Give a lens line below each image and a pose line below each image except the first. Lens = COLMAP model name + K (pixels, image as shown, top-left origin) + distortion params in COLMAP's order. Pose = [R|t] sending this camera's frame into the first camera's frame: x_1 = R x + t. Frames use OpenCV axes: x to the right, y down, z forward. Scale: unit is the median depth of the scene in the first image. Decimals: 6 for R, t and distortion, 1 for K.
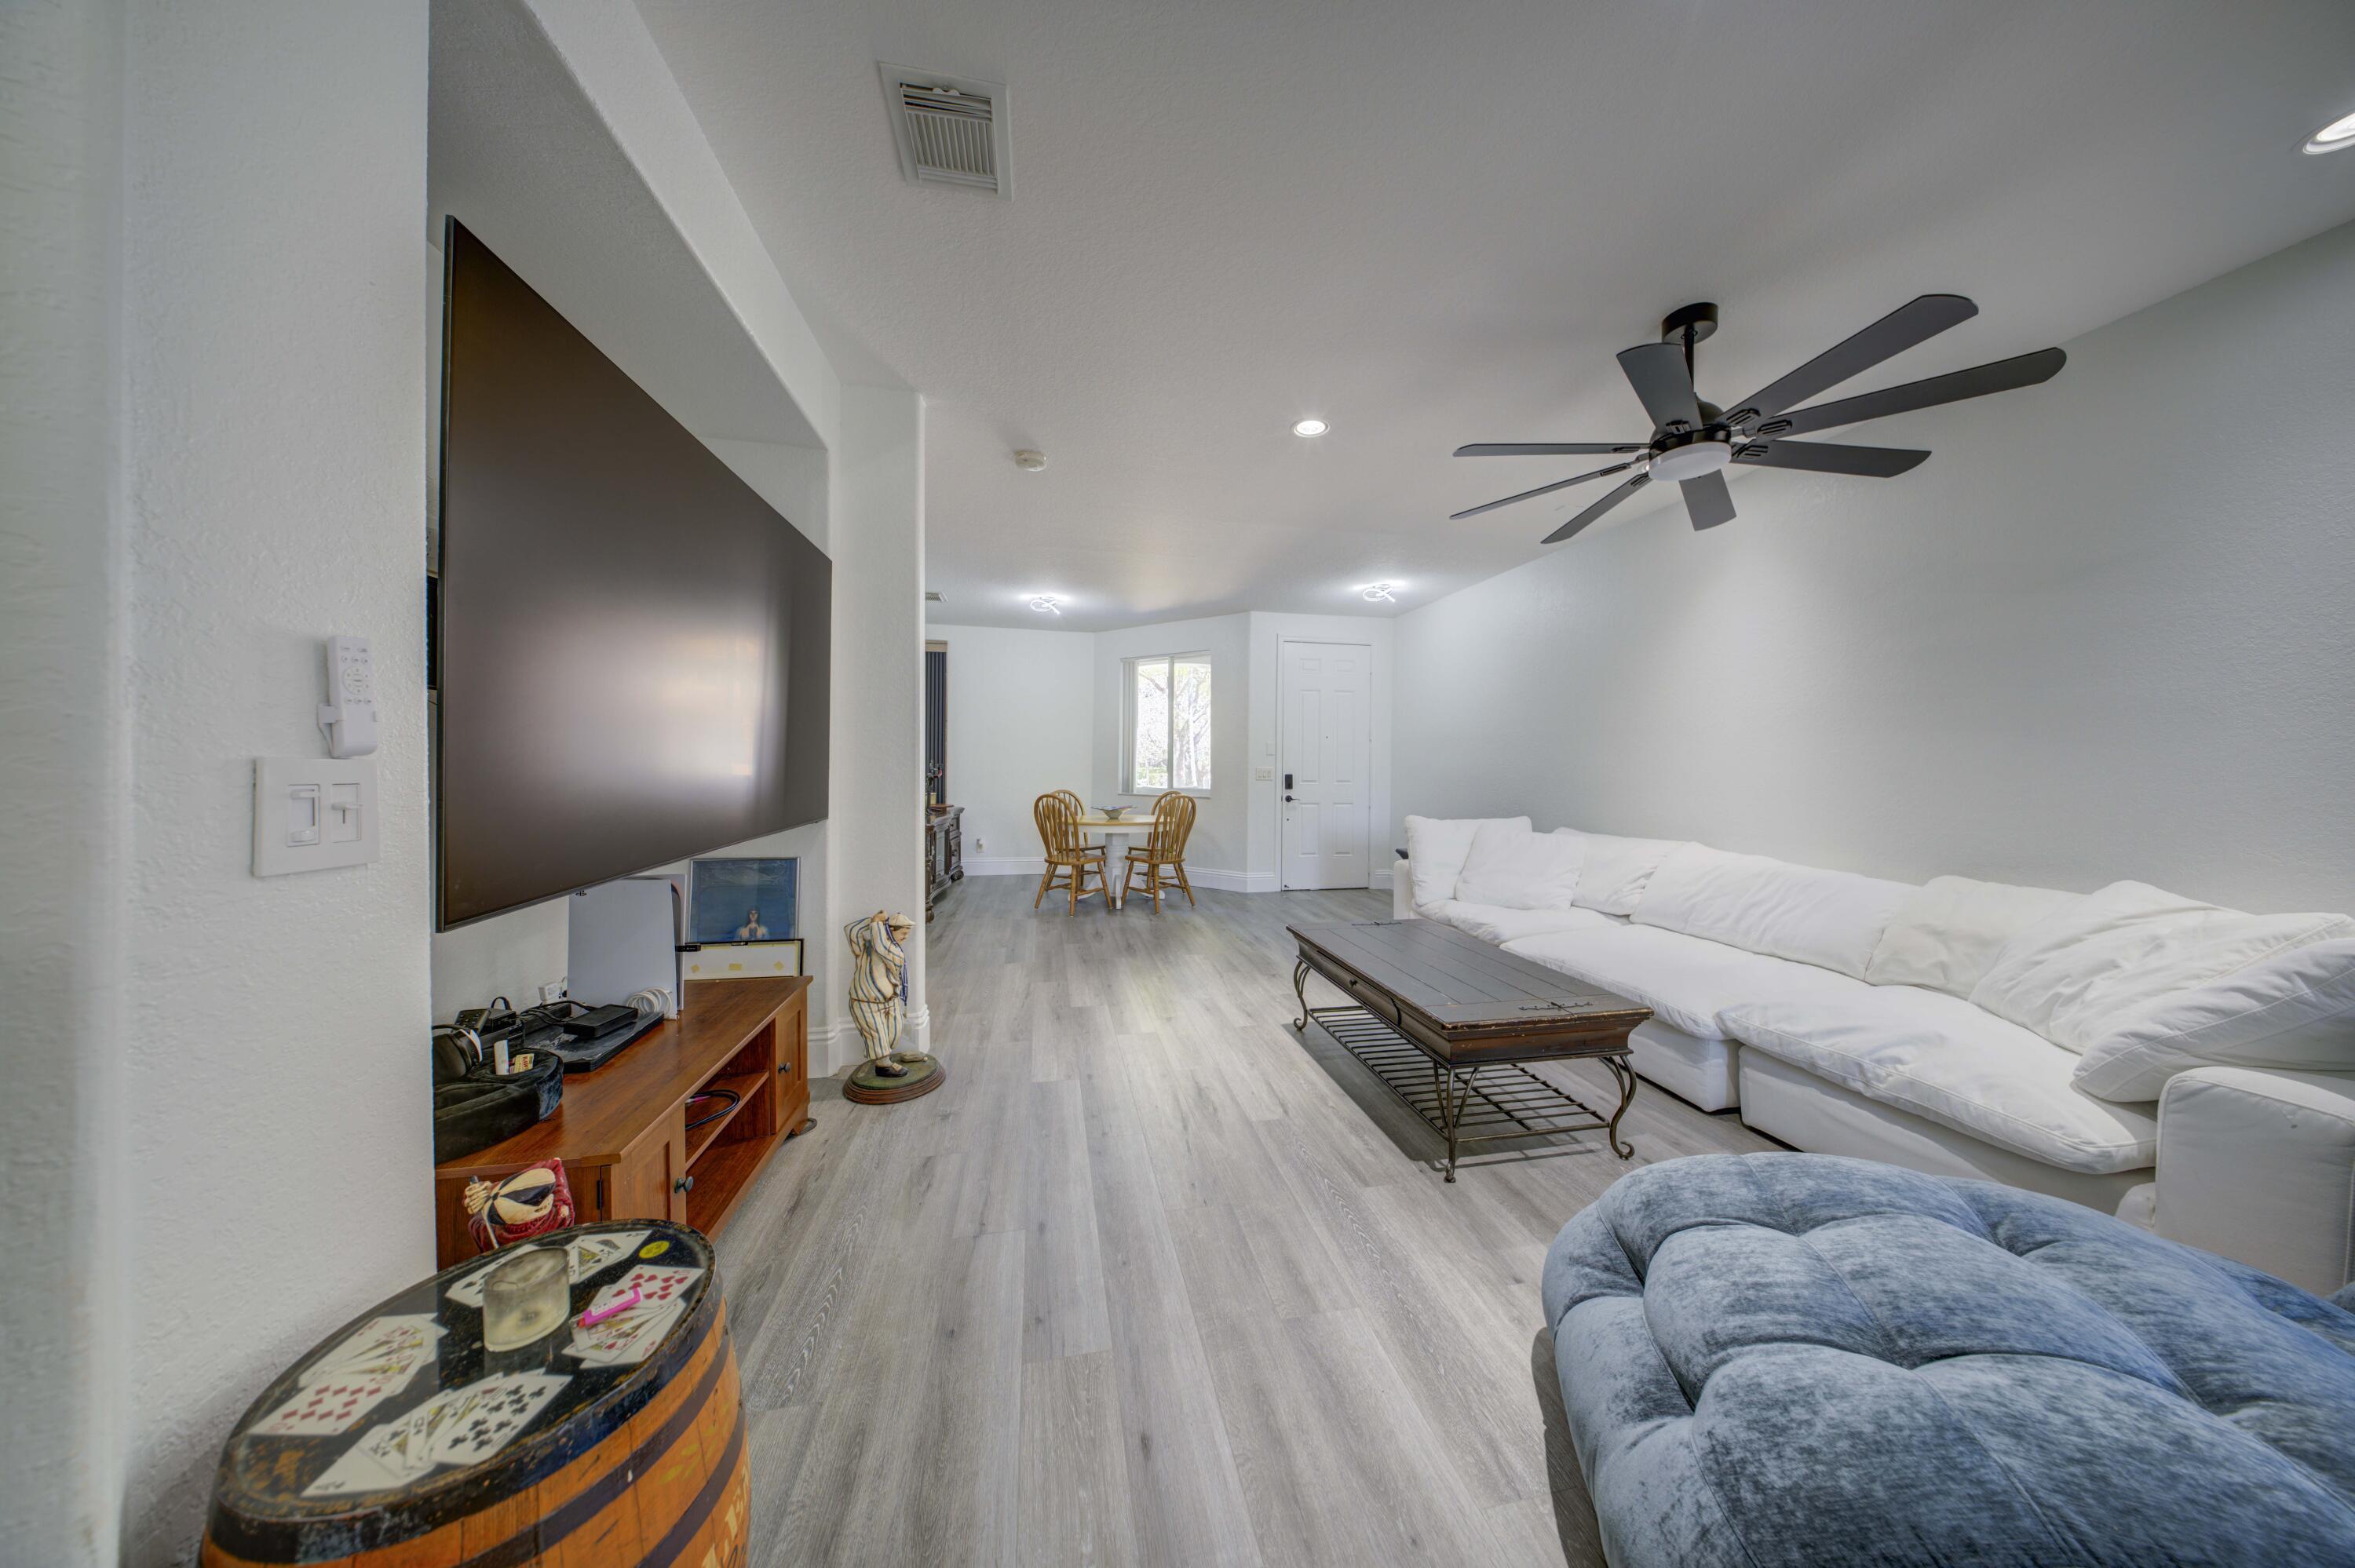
lens RADIAL K [[698.9, 0, 1166.6], [0, 698.9, 775.1], [0, 0, 1]] dist [-0.001156, -0.001203]
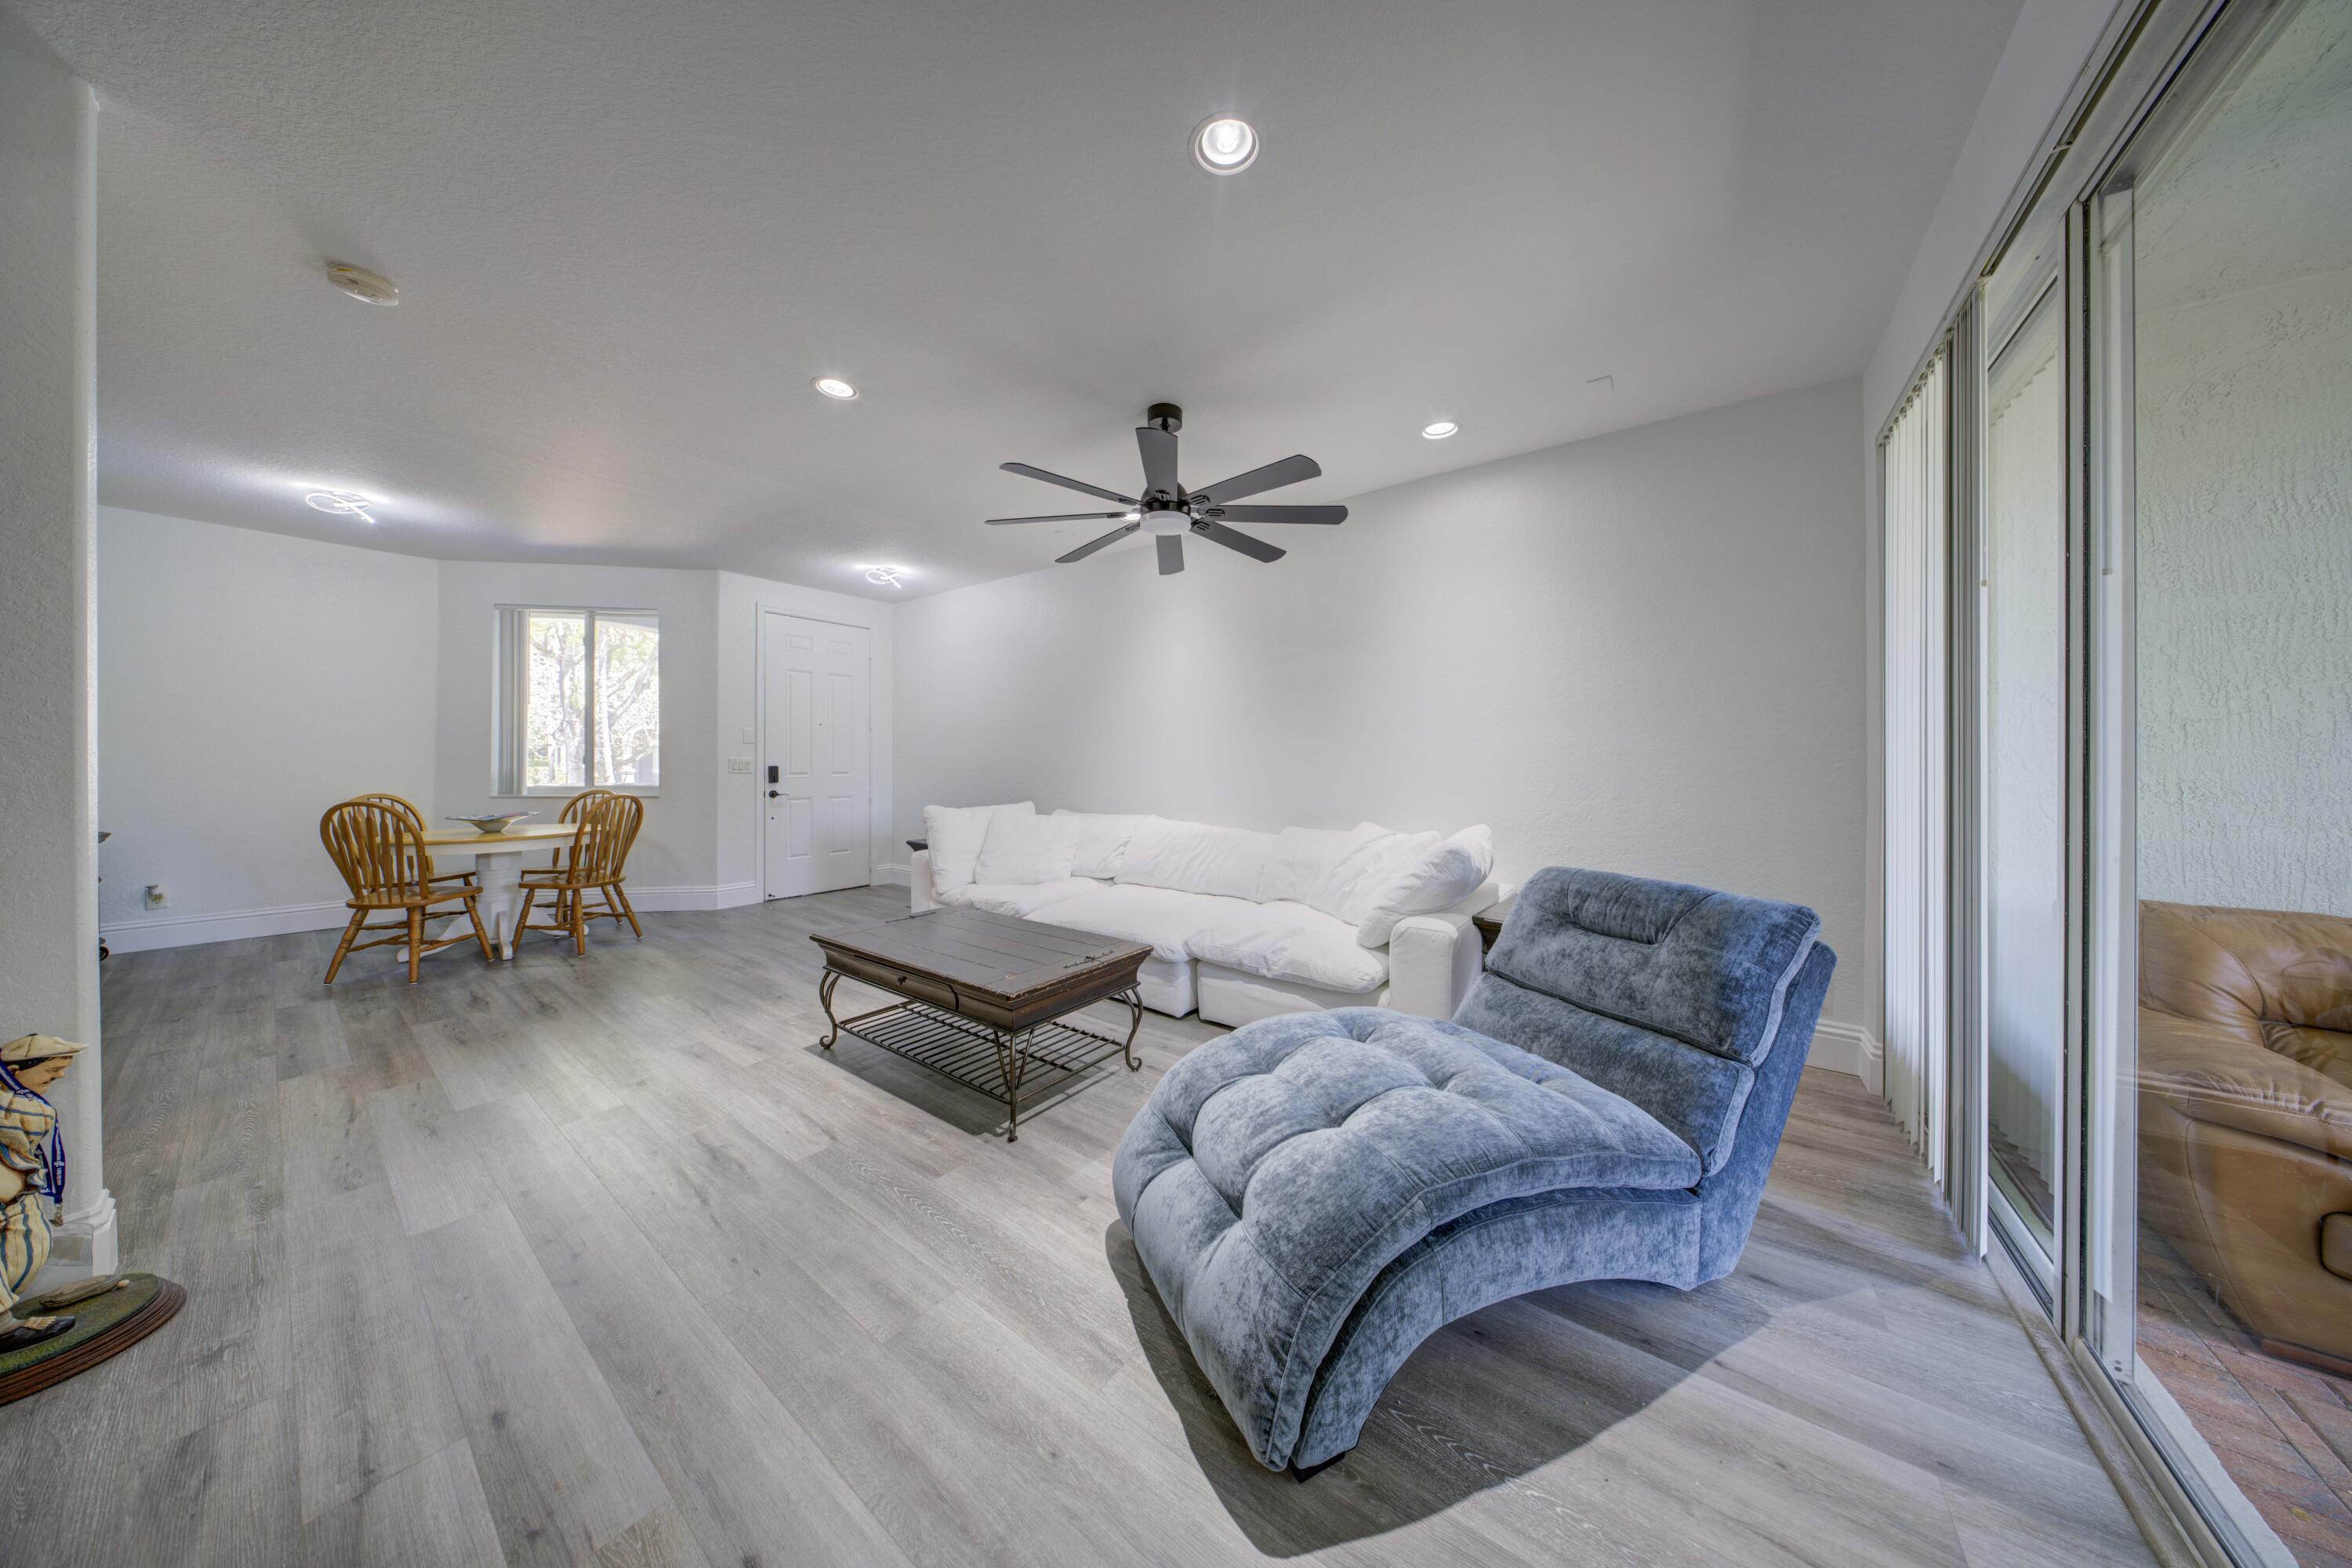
lens RADIAL K [[698.1, 0, 1195.1], [0, 698.1, 764.1], [0, 0, 1]] dist [-0.001156, -0.001203]
pose [[0.729547, -0.009408, 0.683866, -0.102895], [0.010838, 0.999939, 0.002194, -0.000246], [-0.683845, 0.005811, 0.729604, 0.012717]]
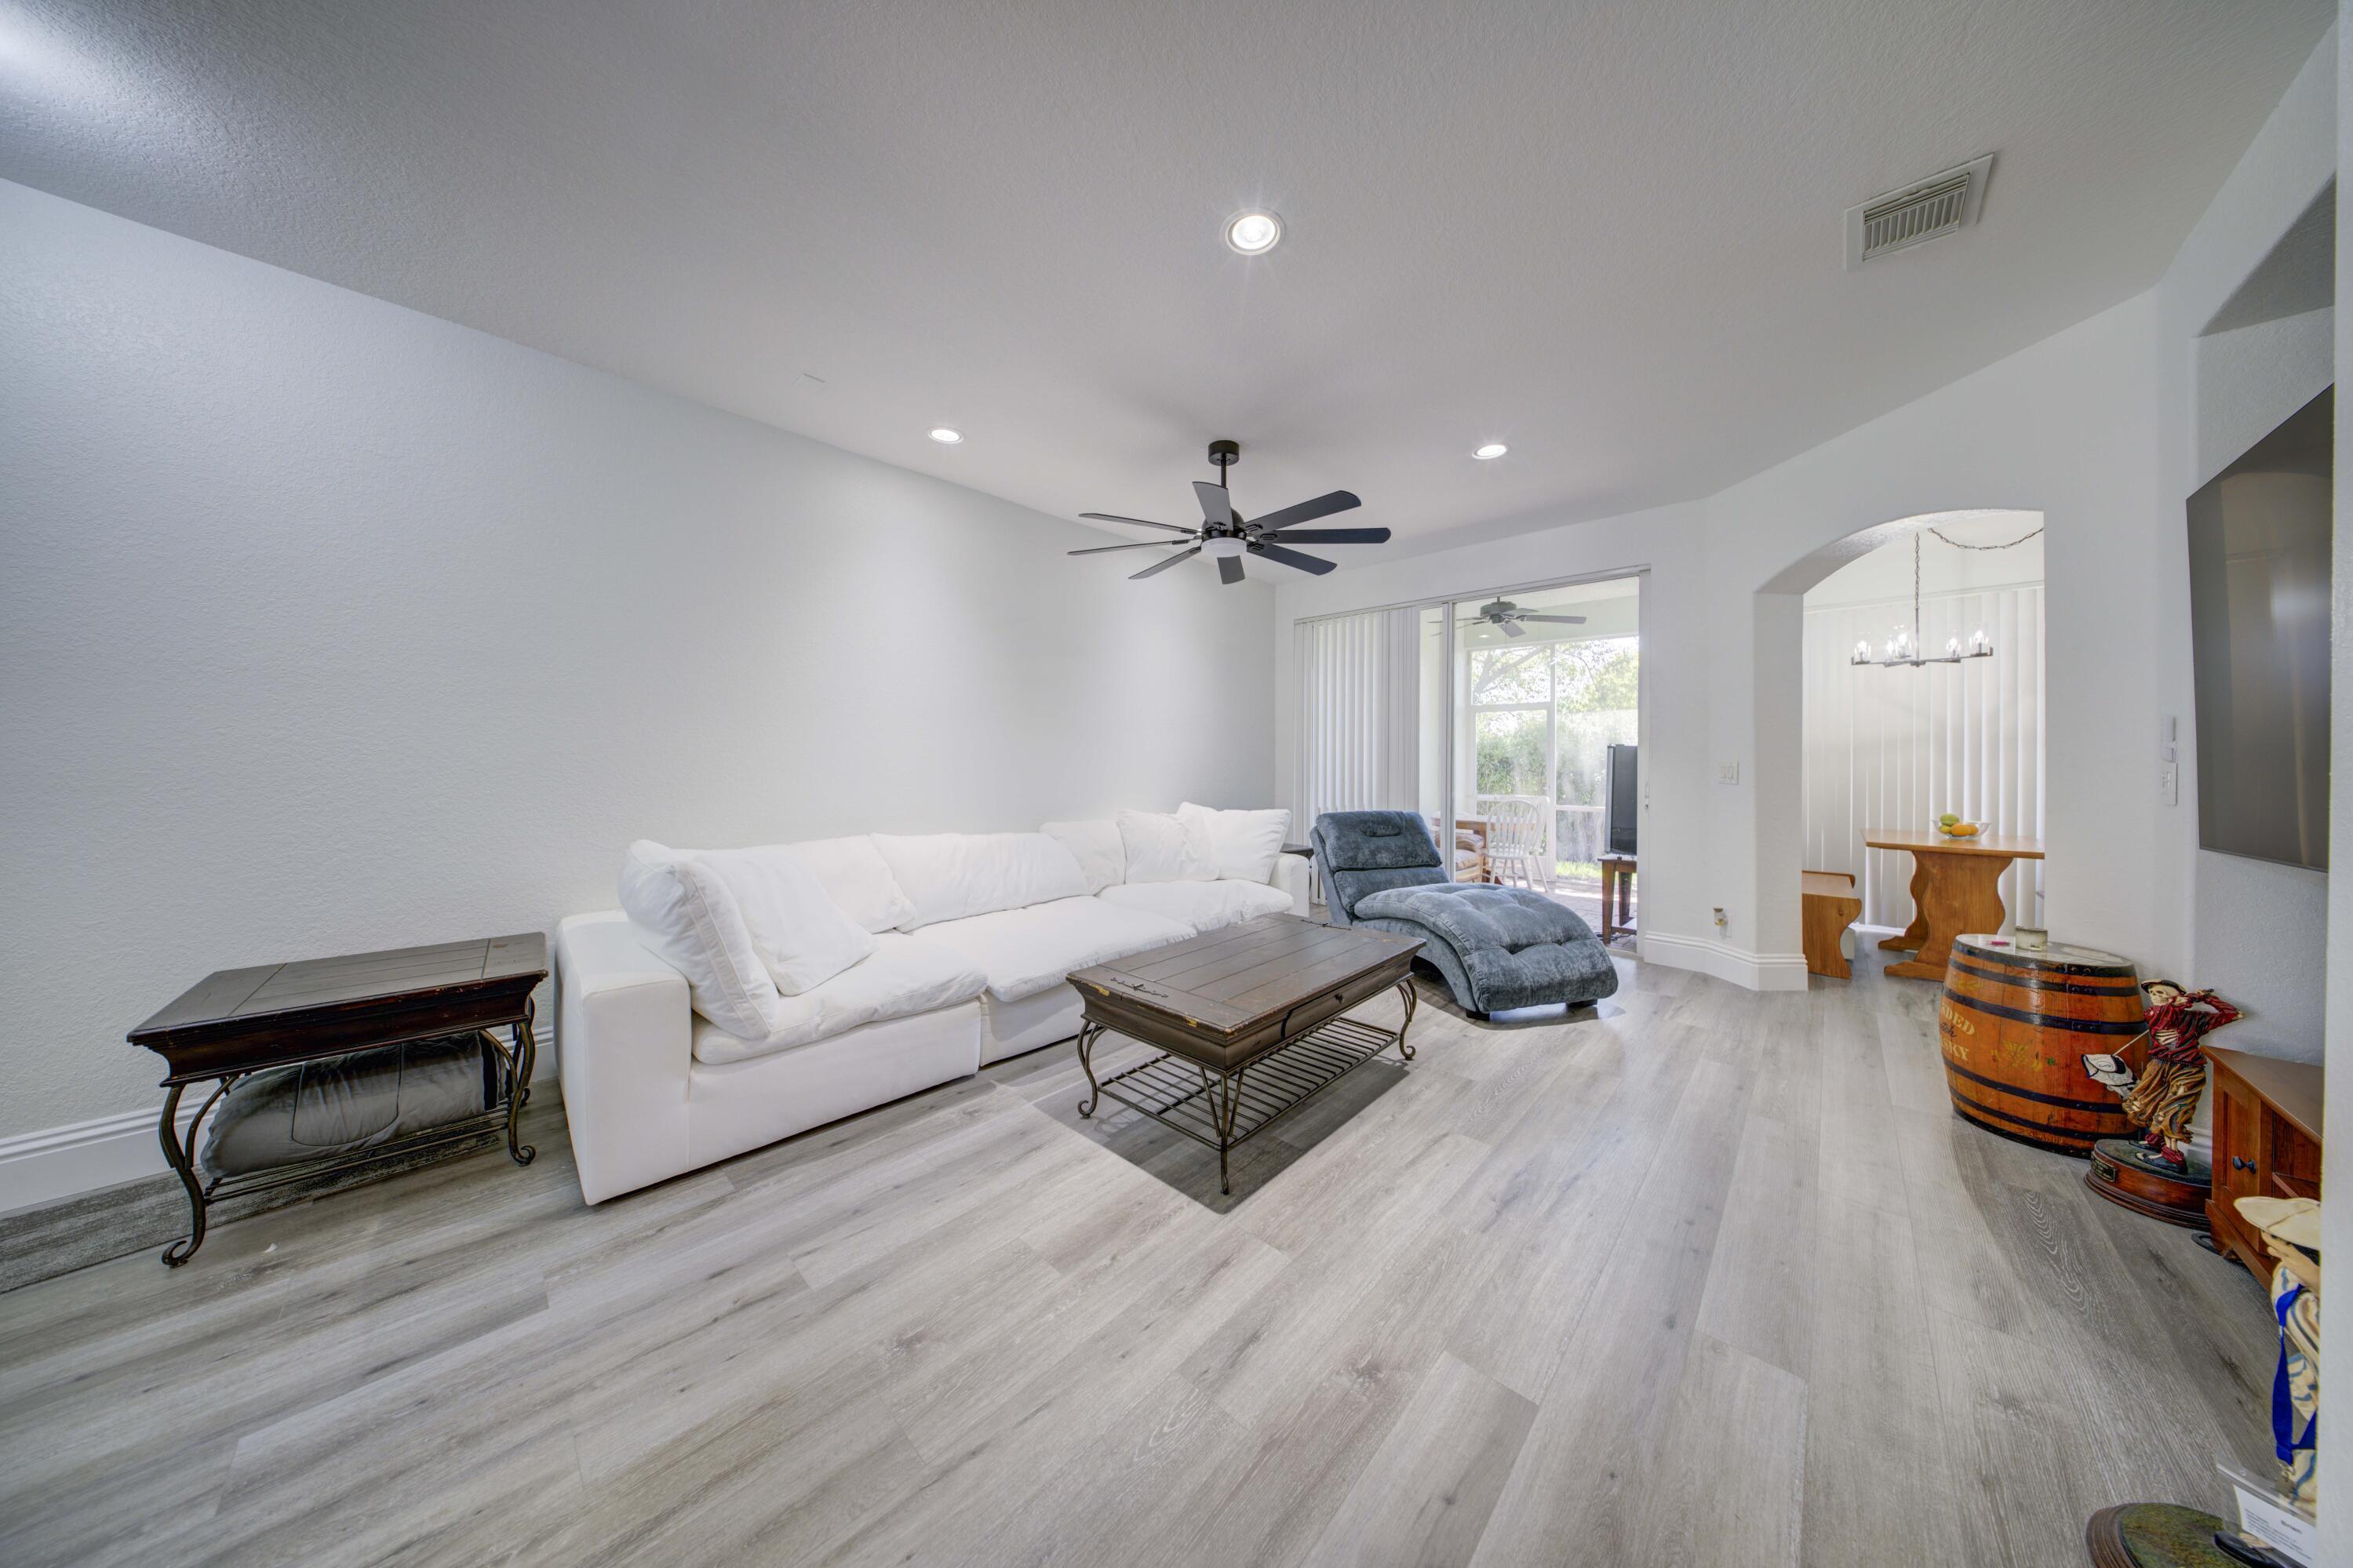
lens RADIAL K [[698.3, 0, 1168.8], [0, 698.3, 753.9], [0, 0, 1]] dist [-0.001156, -0.001203]
pose [[-0.590435, -0.011550, 0.807003, -0.354363], [-0.003064, 0.999922, 0.012069, -0.031997], [-0.807079, 0.004654, -0.590425, 1.847187]]
